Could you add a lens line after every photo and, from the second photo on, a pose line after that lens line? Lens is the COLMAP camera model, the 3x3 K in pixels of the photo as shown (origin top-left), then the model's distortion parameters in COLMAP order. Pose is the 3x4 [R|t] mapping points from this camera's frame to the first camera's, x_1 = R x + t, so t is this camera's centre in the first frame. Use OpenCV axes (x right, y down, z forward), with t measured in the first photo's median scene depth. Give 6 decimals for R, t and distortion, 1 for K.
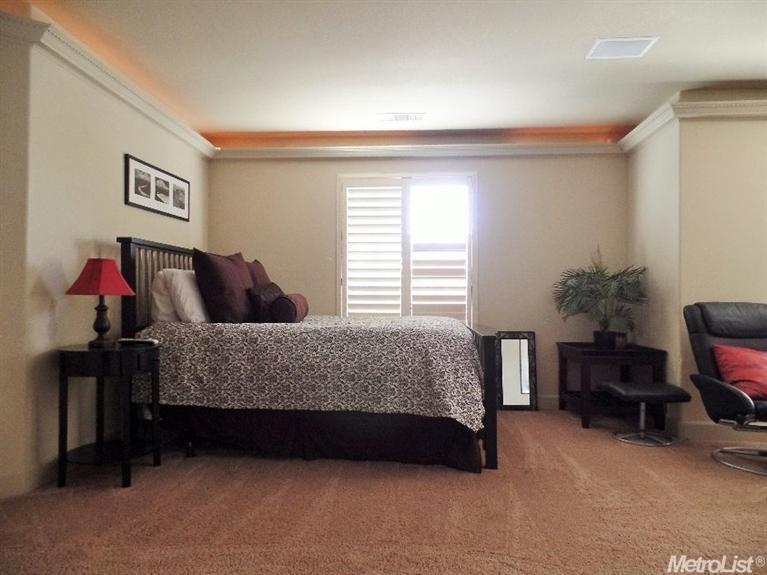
lens RADIAL K [[521.9, 0, 385.4], [0, 521.9, 287.3], [0, 0, 1]] dist [0.000663, -0.000571]
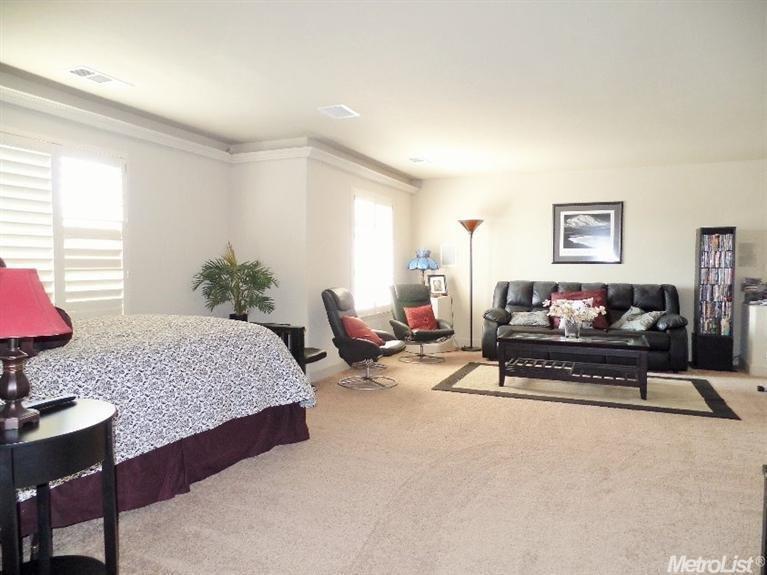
lens RADIAL K [[521.9, 0, 384.4], [0, 521.9, 289.0], [0, 0, 1]] dist [0.000663, -0.000571]
pose [[0.337752, -0.046282, 0.940096, -0.546741], [-0.013764, 0.998441, 0.054099, -0.039509], [-0.941134, -0.031211, 0.336589, 0.261208]]
